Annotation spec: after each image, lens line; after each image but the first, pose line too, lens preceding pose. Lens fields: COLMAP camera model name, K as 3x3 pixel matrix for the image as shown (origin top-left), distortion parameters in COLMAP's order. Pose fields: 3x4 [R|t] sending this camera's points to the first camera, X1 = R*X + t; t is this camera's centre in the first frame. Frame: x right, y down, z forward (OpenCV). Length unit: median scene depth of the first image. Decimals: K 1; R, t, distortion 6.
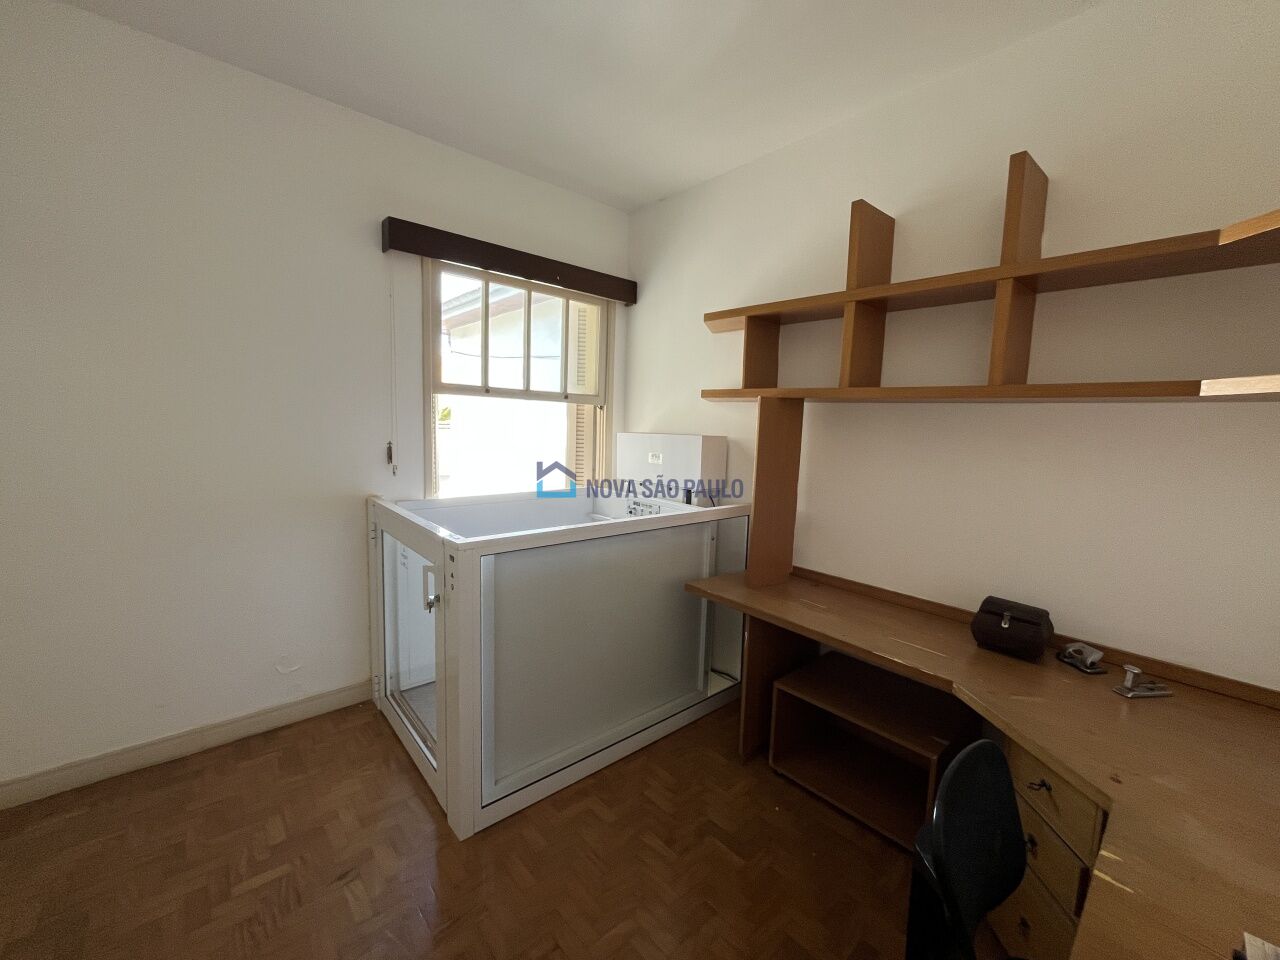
lens RADIAL K [[516.4, 0, 638.4], [0, 516.4, 476.4], [0, 0, 1]] dist [0.000033, 0.000003]
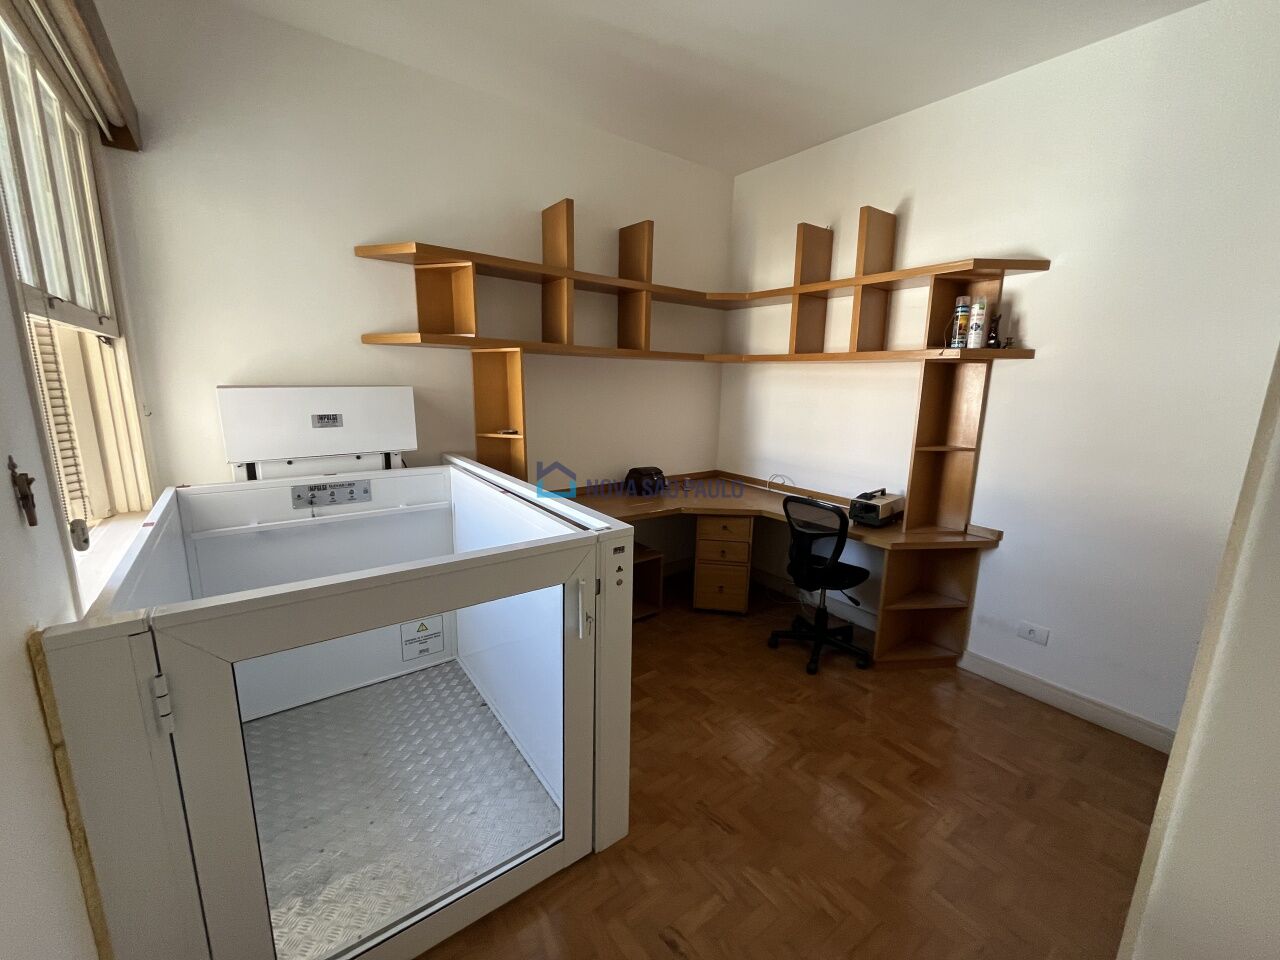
lens RADIAL K [[516.4, 0, 638.4], [0, 516.4, 476.4], [0, 0, 1]] dist [0.000033, 0.000003]
pose [[0.078679, -0.216975, 0.973001, -0.879992], [0.089598, 0.973616, 0.209867, -0.098180], [-0.992865, 0.070667, 0.096043, 0.662775]]
